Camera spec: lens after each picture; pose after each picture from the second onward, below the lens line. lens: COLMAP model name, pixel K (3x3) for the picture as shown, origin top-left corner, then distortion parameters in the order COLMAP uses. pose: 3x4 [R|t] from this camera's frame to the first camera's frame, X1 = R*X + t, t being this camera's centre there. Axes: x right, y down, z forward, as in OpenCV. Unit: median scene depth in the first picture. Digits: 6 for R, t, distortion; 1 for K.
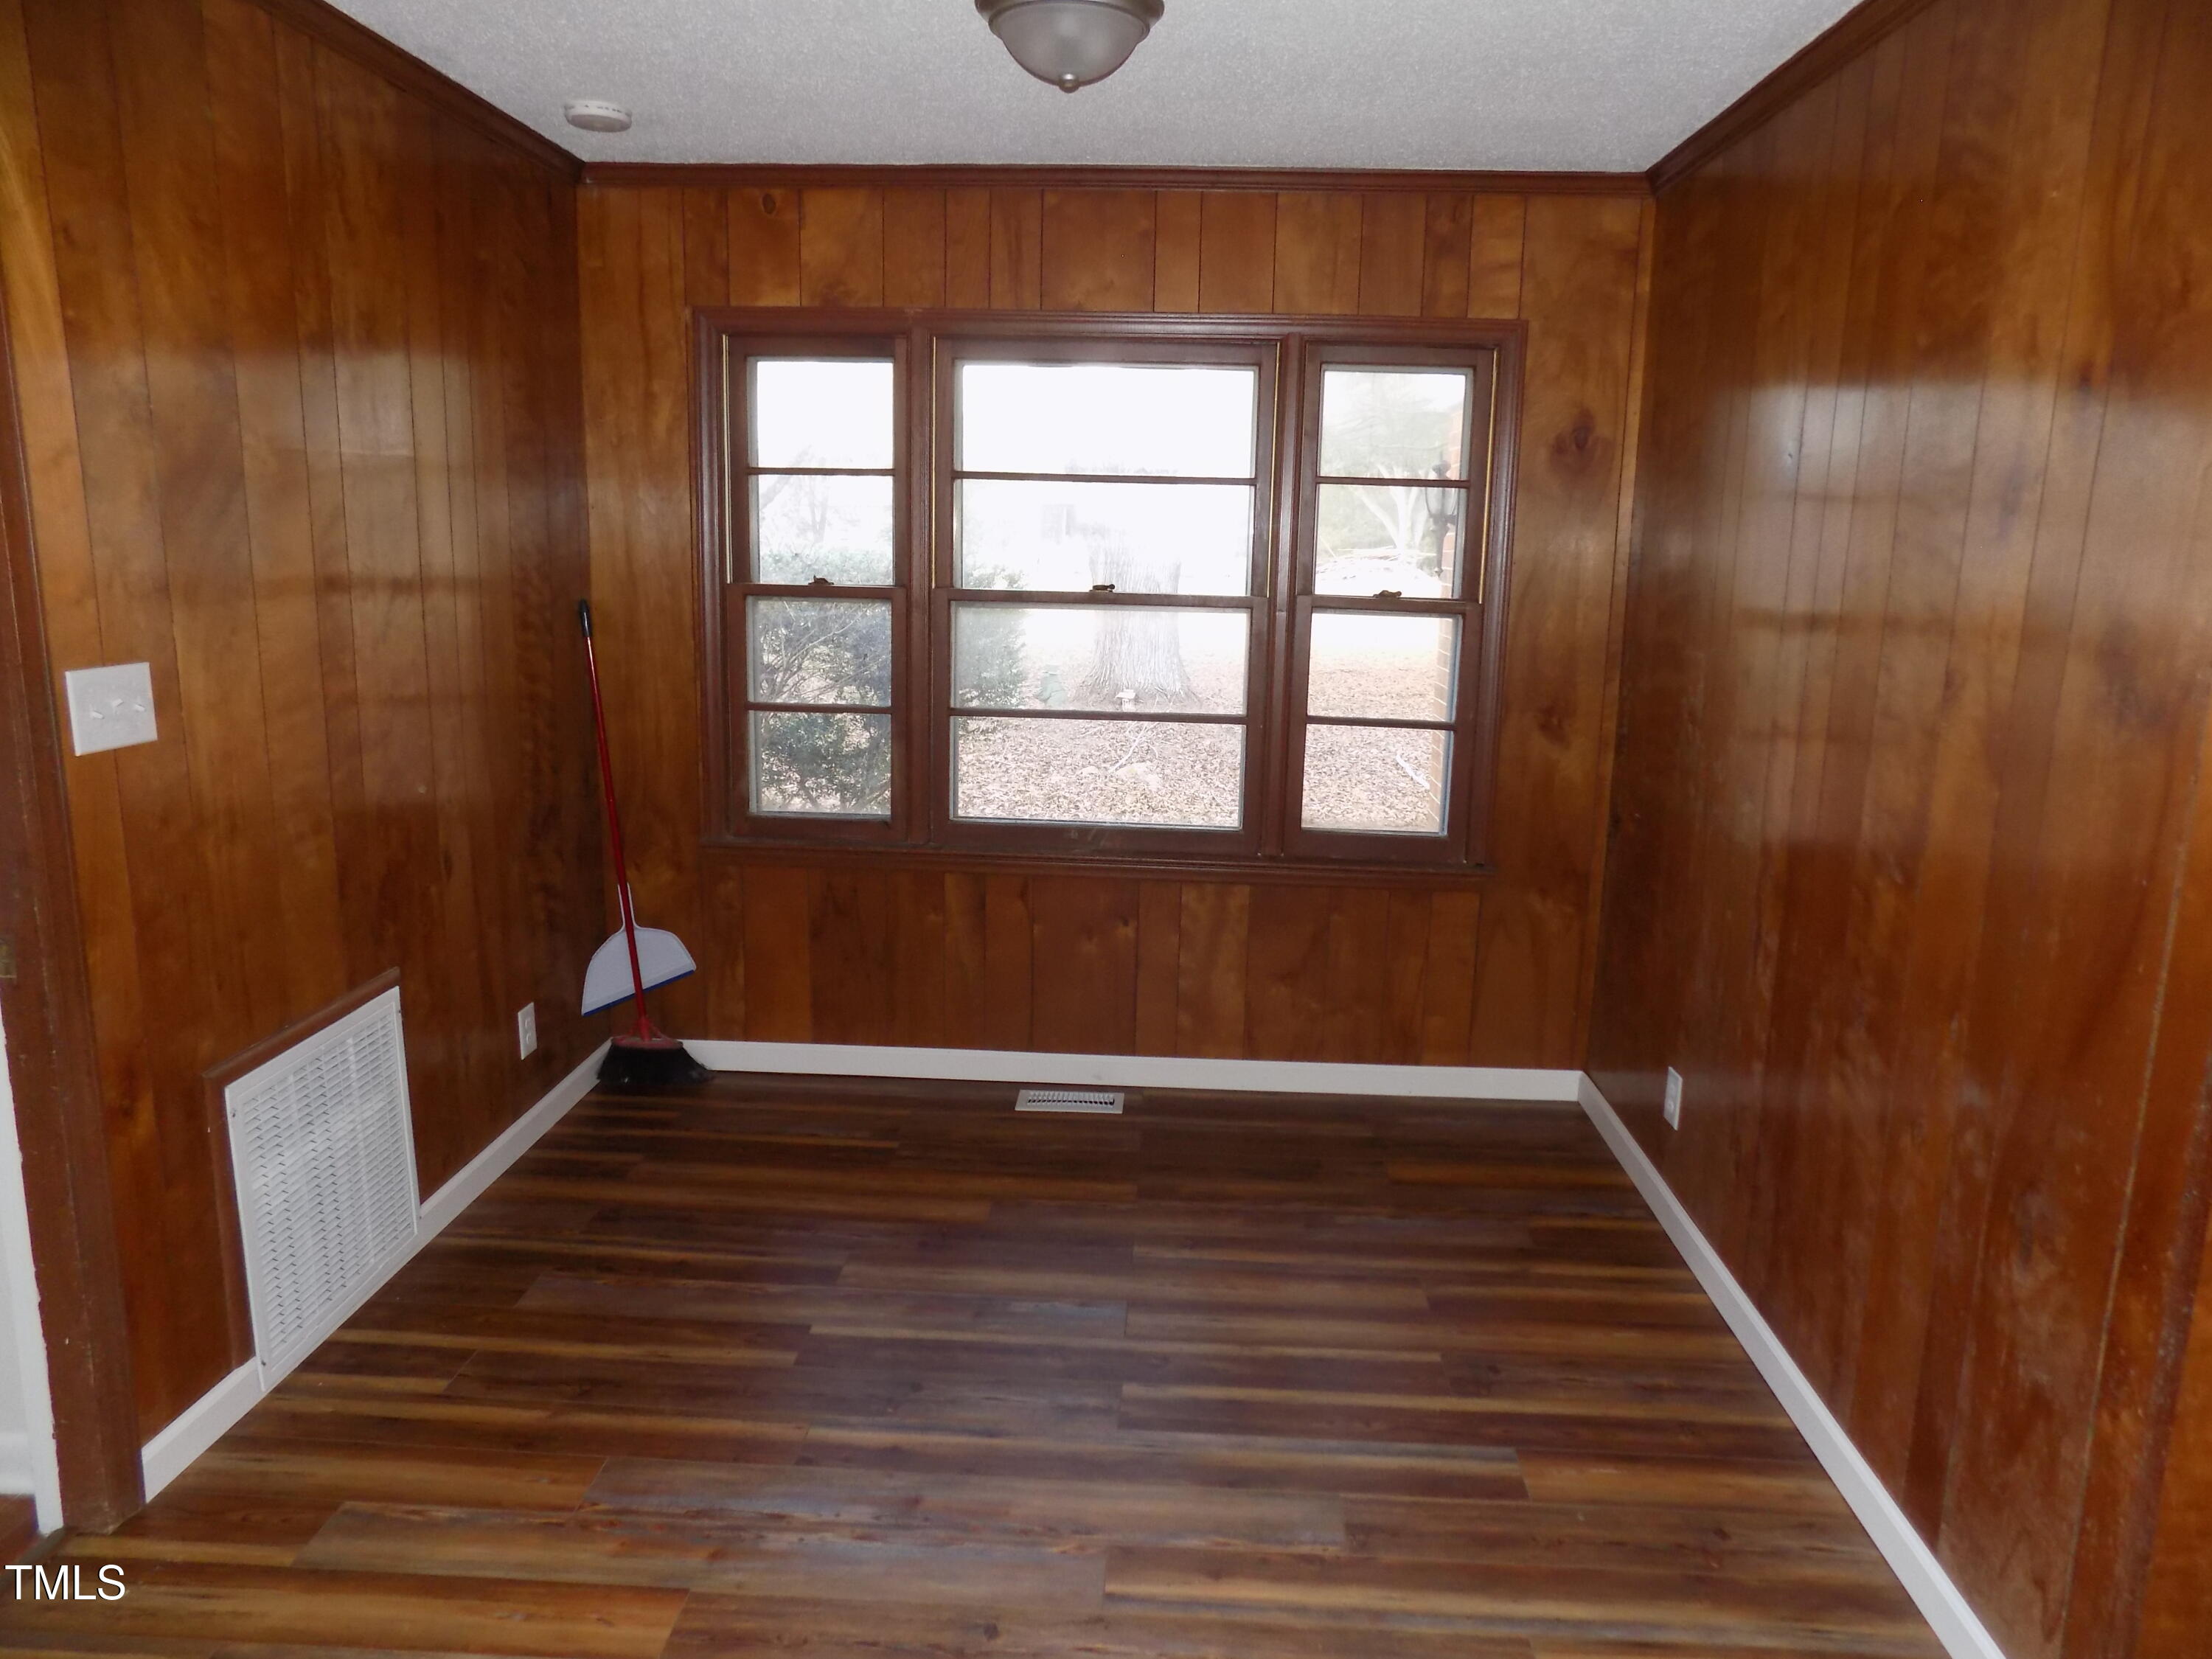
lens RADIAL K [[1497.5, 0, 1106.0], [0, 1497.5, 829.5], [0, 0, 1]] dist [-0.080159, 0.103726]
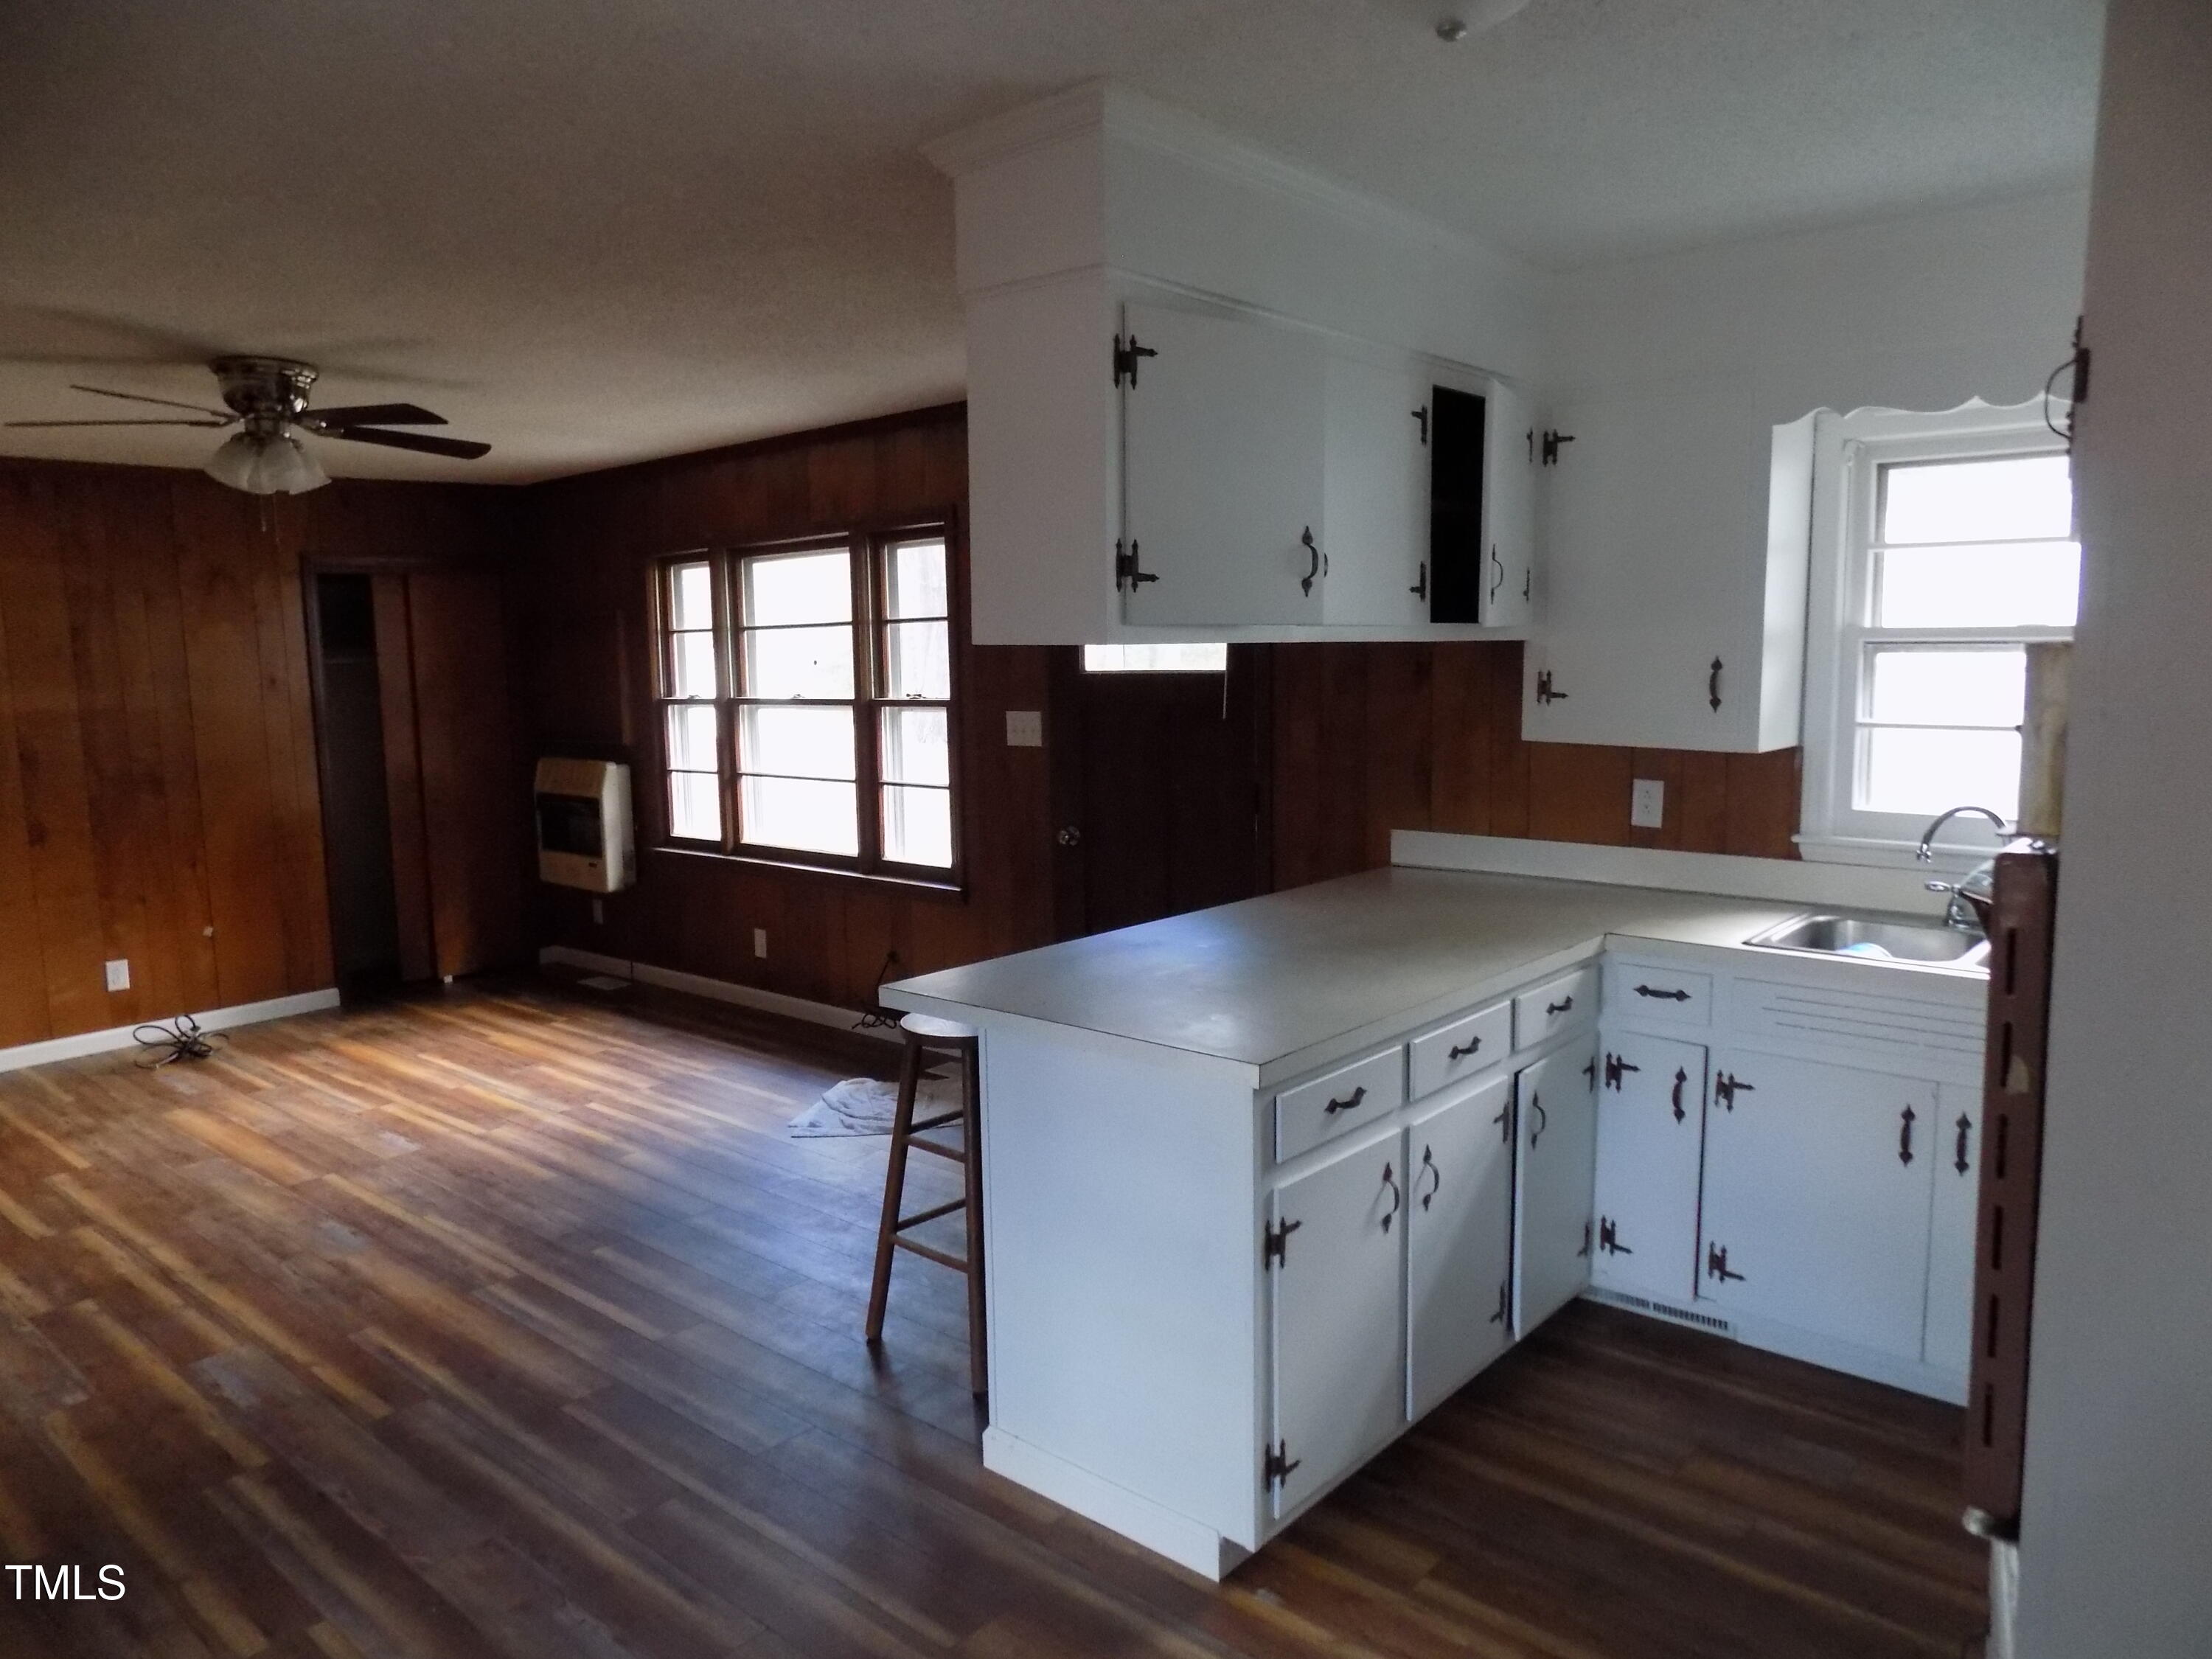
lens RADIAL K [[1497.5, 0, 1106.0], [0, 1497.5, 829.5], [0, 0, 1]] dist [-0.080159, 0.103726]
pose [[0.787717, 0.039634, -0.614761, 1.200546], [-0.093269, 0.994097, -0.055420, 0.032289], [0.608936, 0.100994, 0.786764, -0.011181]]
